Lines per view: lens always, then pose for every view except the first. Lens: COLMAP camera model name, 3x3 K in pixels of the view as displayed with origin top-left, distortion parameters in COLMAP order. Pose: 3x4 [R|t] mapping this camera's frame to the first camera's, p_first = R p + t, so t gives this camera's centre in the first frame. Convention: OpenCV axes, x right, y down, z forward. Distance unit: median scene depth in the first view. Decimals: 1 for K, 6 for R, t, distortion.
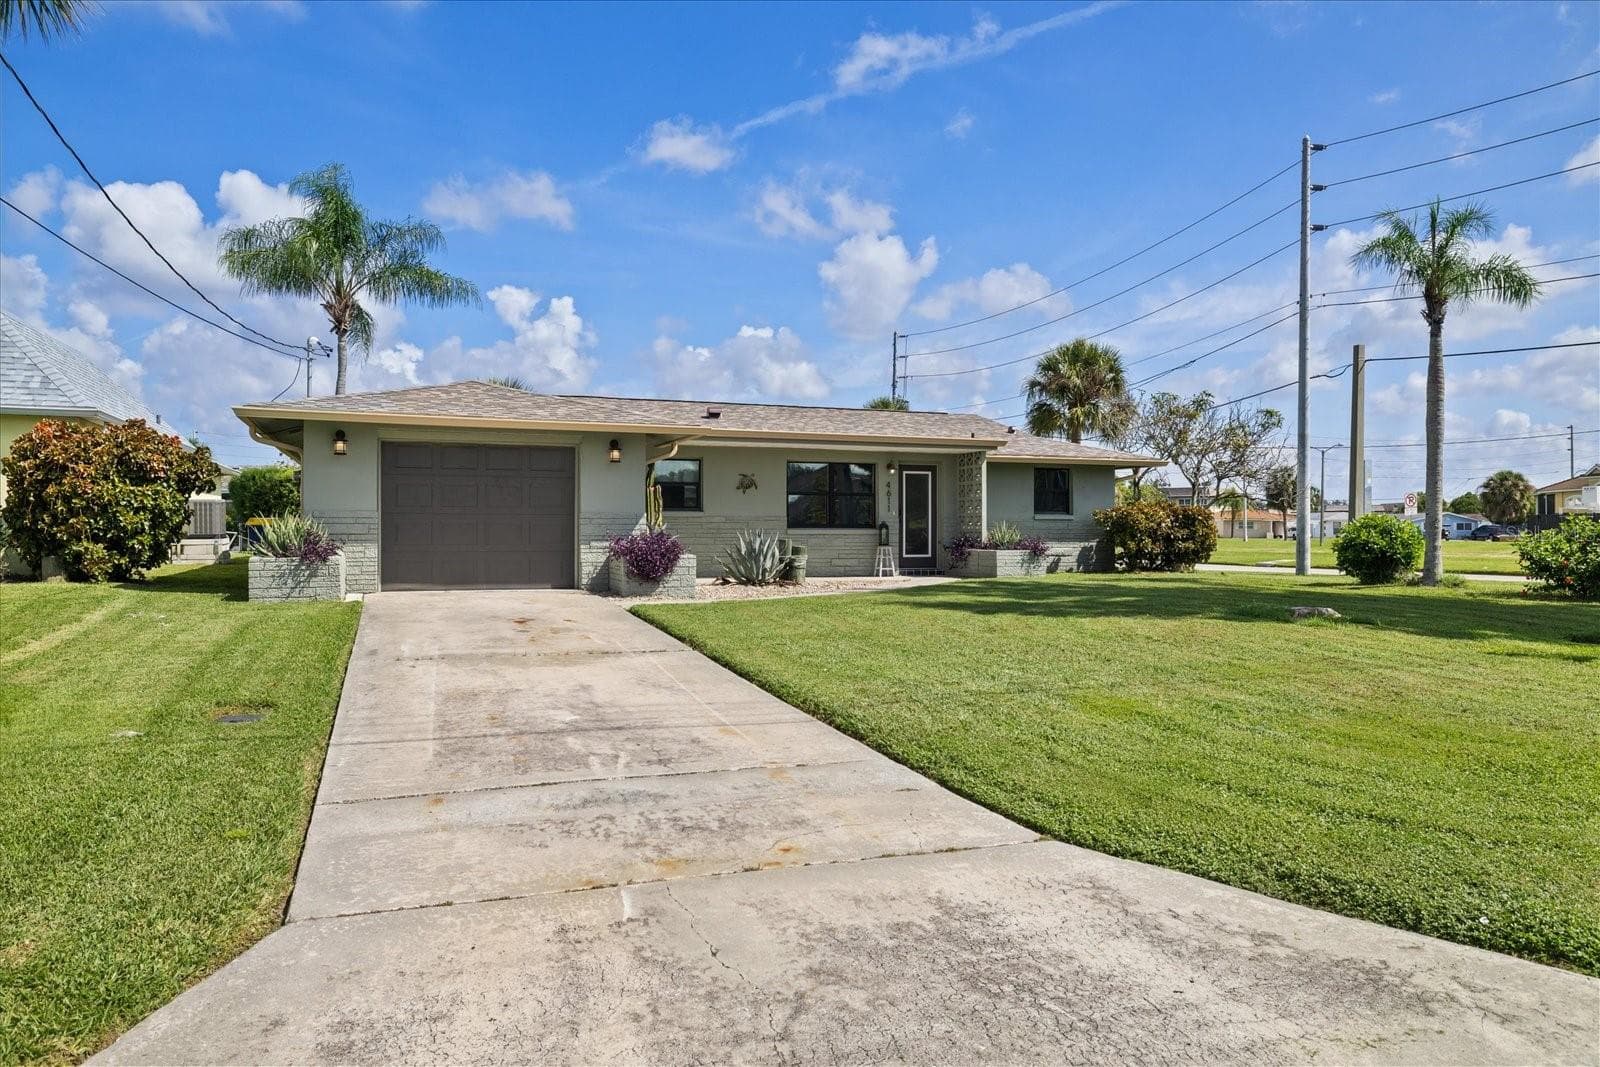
lens RADIAL K [[1131.3, 0, 800.0], [0, 1131.3, 533.5], [0, 0, 1]] dist [-0.005381, -0.001113]
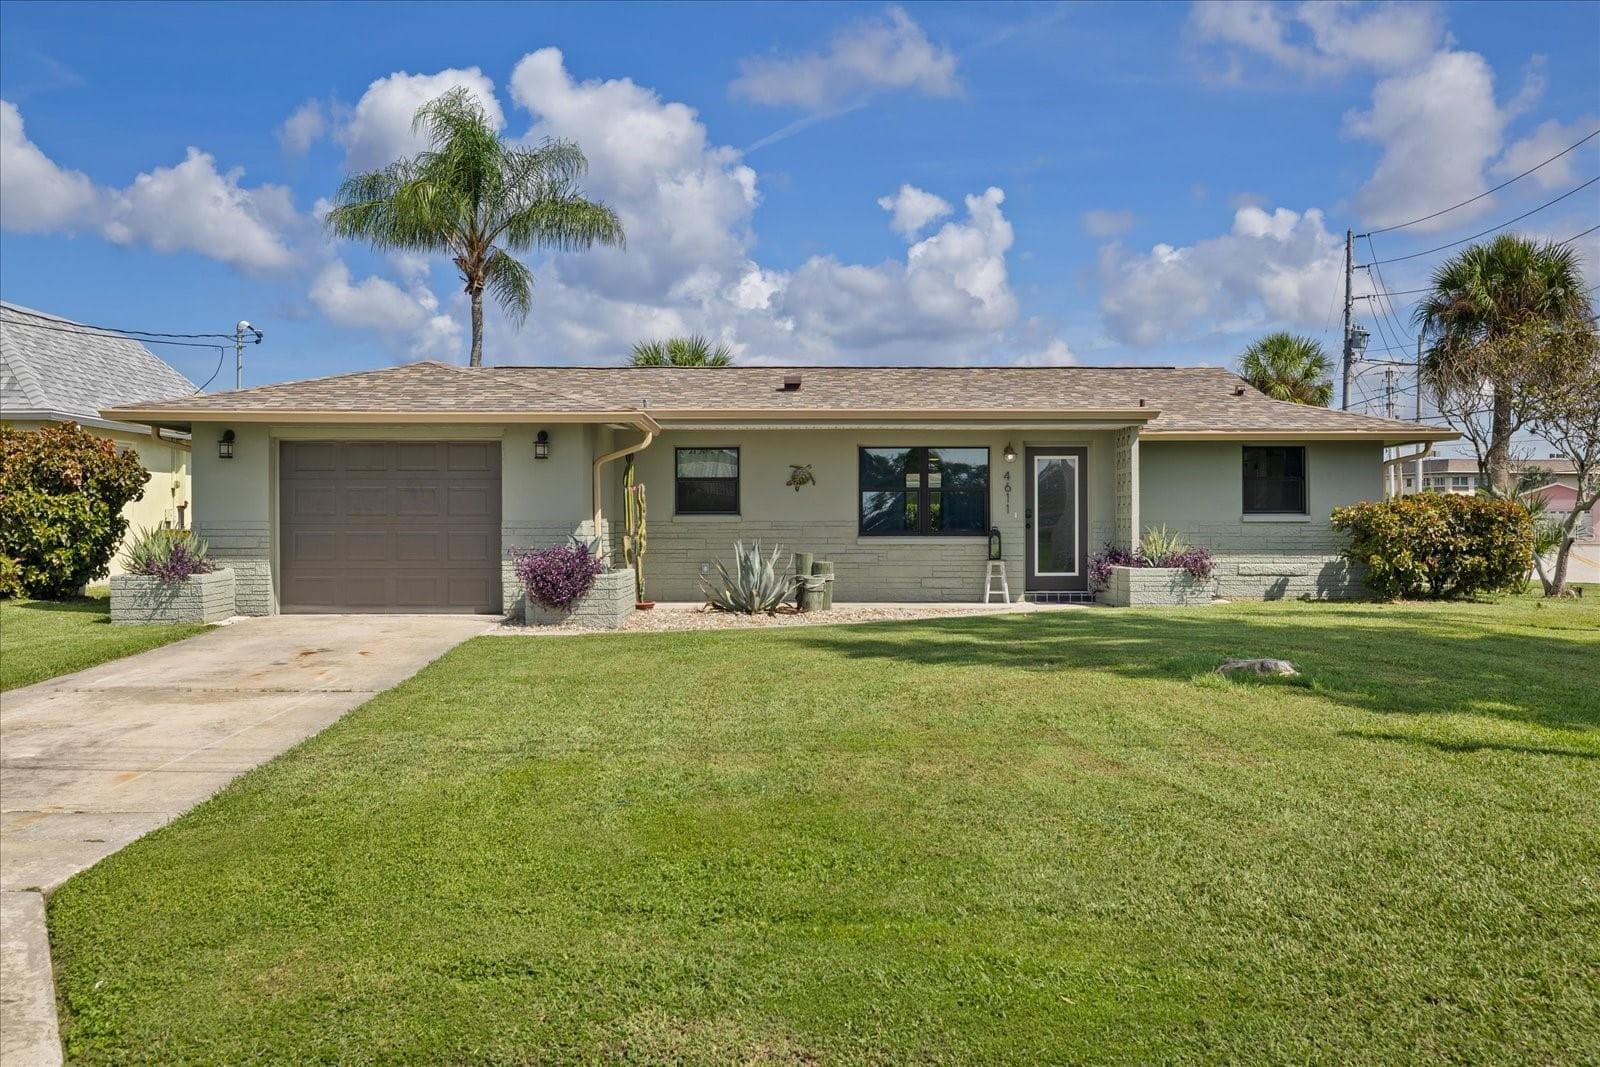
lens RADIAL K [[1598.3, 0, 724.9], [0, 1598.3, 530.6], [0, 0, 1]] dist [-0.003363, -0.002765]
pose [[0.932827, -0.002567, -0.360315, 0.285348], [0.002532, 0.999997, -0.000569, -0.008206], [0.360316, -0.000381, 0.932830, -0.014777]]
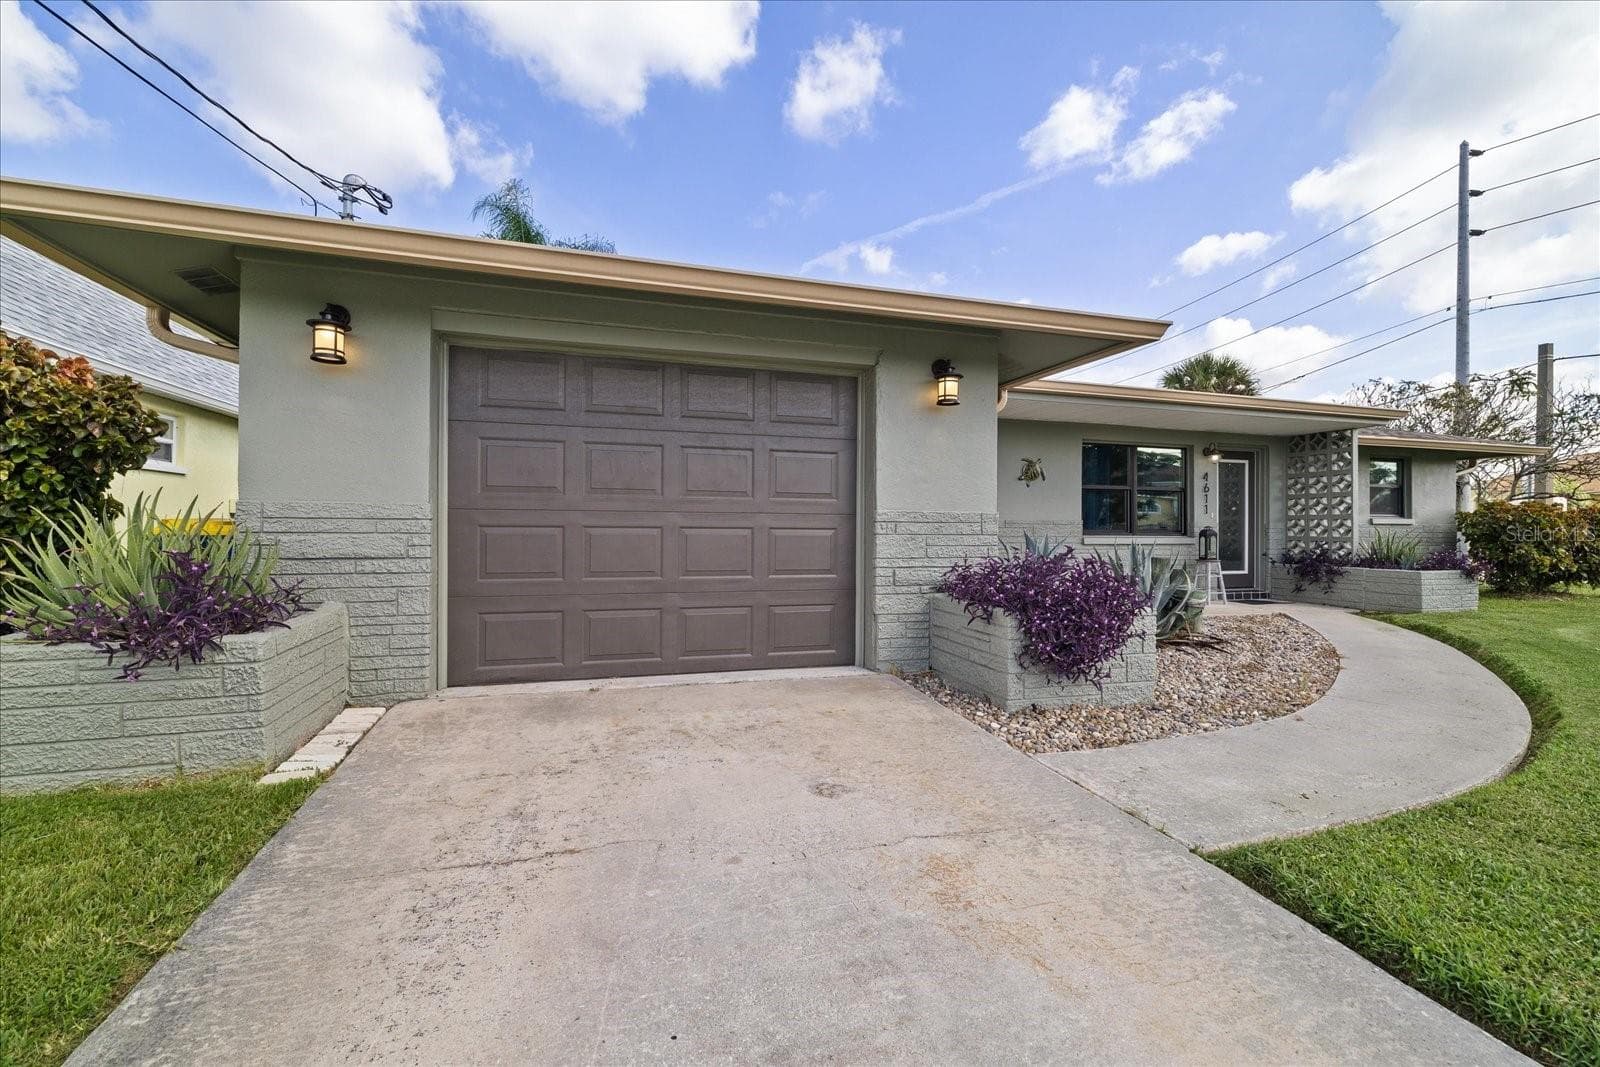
lens RADIAL K [[713.3, 0, 800.0], [0, 713.3, 533.5], [0, 0, 1]] dist [-0.000167, 0.000025]
pose [[0.997839, 0.004102, -0.065578, -0.158489], [-0.003788, 0.999981, 0.004921, -0.007599], [0.065597, -0.004662, 0.997835, 0.536929]]
